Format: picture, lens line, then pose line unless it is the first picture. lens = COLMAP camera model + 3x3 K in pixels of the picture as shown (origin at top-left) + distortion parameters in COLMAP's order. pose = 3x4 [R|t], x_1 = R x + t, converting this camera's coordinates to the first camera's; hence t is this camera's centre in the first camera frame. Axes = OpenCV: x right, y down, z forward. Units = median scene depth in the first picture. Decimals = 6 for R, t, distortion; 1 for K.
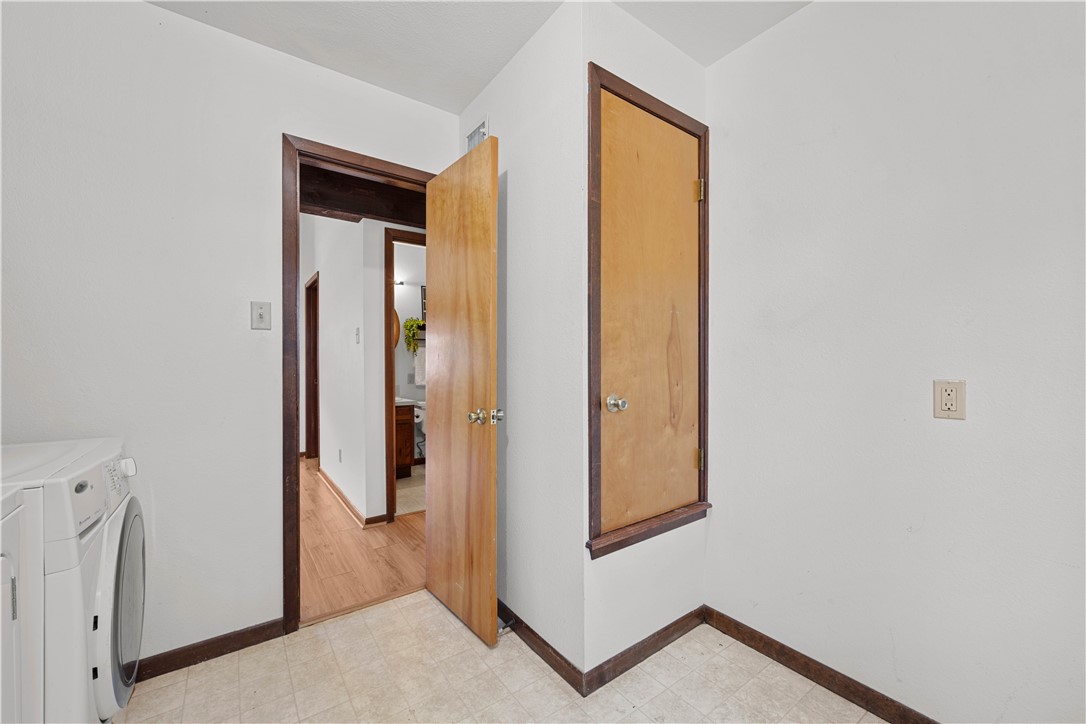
lens RADIAL K [[428.8, 0, 542.4], [0, 428.8, 362.2], [0, 0, 1]] dist [0.000686, 0.000494]
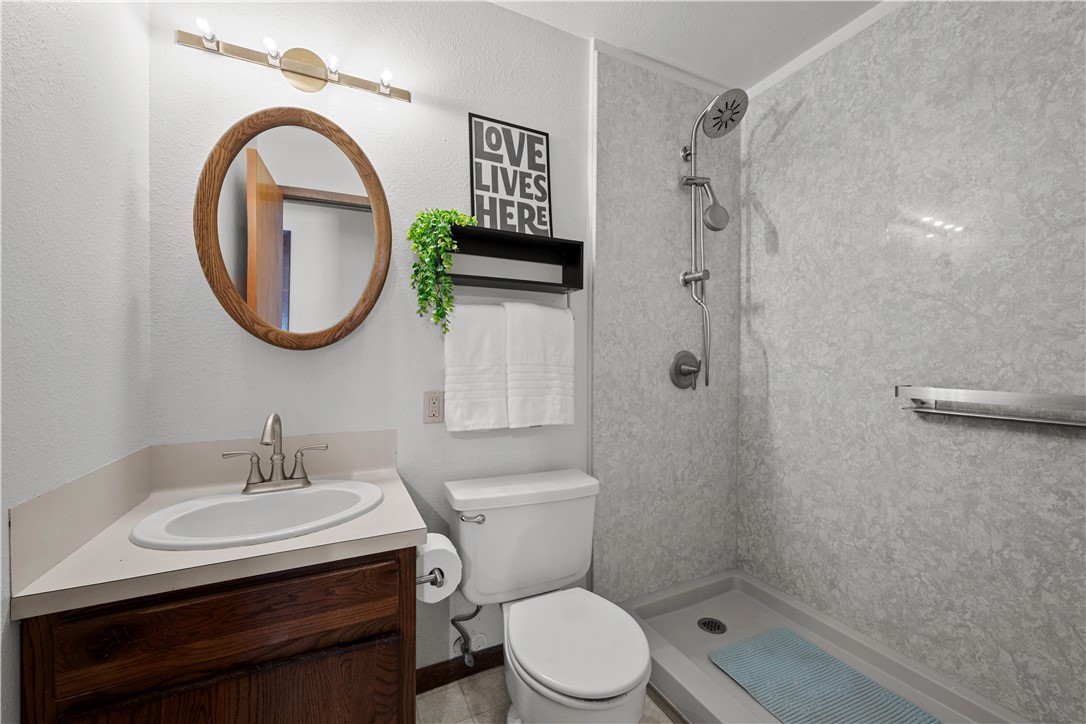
lens RADIAL K [[428.8, 0, 545.2], [0, 428.8, 367.9], [0, 0, 1]] dist [0.000686, 0.000494]
pose [[0.982966, 0.004972, -0.183718, -0.174400], [-0.002967, 0.999933, 0.011189, 0.006372], [0.183762, -0.010453, 0.982915, 0.722576]]
